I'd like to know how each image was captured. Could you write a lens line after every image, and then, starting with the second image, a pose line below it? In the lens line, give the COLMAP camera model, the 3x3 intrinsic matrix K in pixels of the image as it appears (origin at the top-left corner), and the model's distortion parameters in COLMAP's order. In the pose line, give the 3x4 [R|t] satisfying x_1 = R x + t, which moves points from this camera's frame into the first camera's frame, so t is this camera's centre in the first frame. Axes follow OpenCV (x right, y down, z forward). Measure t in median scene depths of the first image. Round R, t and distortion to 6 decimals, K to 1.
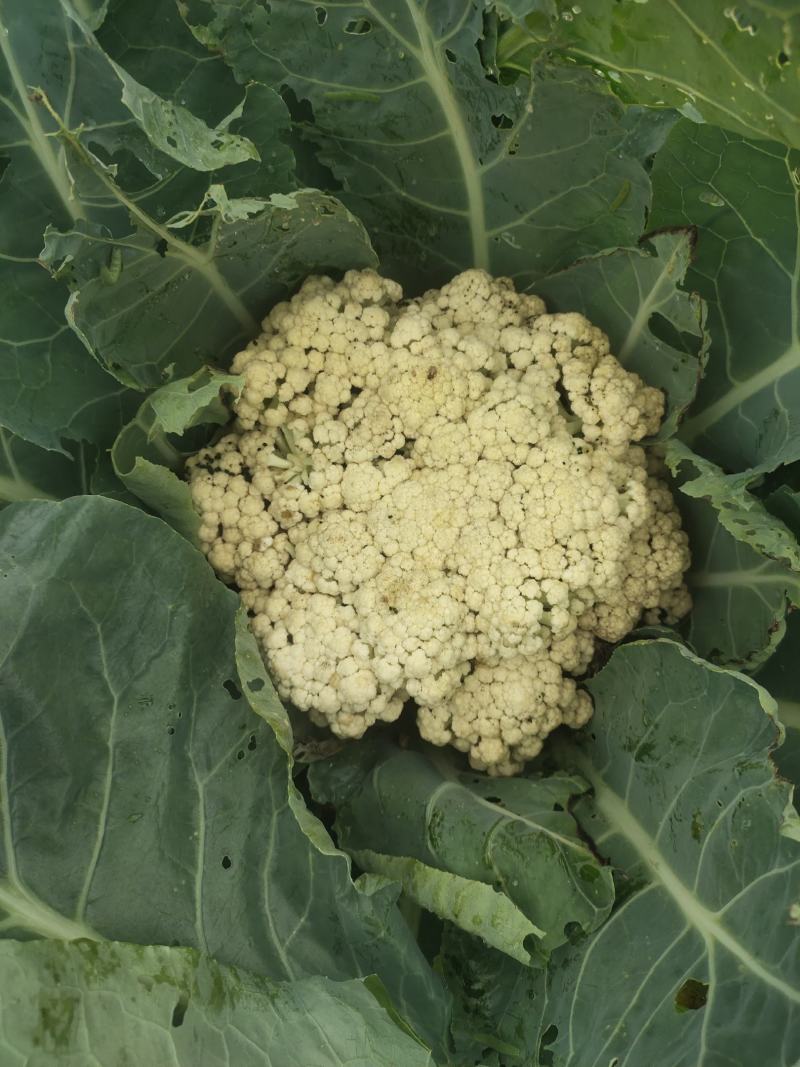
lens RADIAL K [[809.9, 0, 406.5], [0, 809.9, 523.5], [0, 0, 1]] dist [-0.003909, 0.004988]
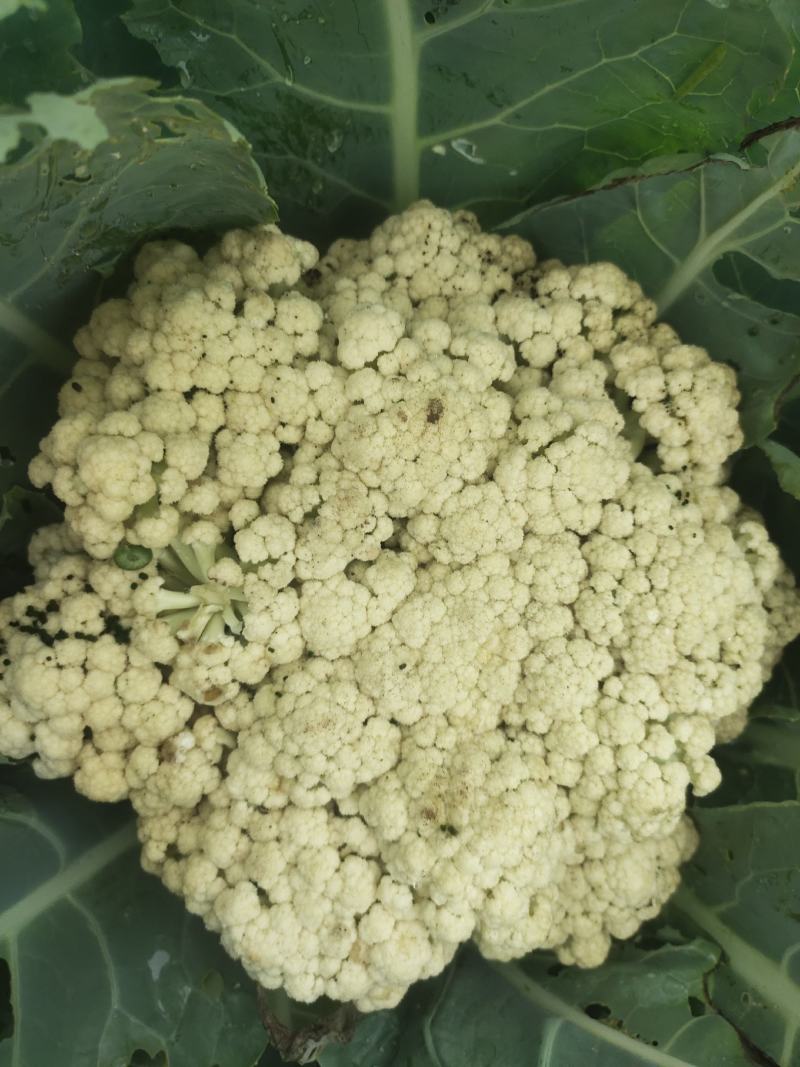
lens RADIAL K [[809.9, 0, 406.5], [0, 809.9, 523.5], [0, 0, 1]] dist [-0.003909, 0.004988]
pose [[0.948585, -0.196235, 0.248351, -0.137918], [0.164335, 0.975919, 0.143444, -0.186134], [-0.270519, -0.095256, 0.957991, 0.439390]]
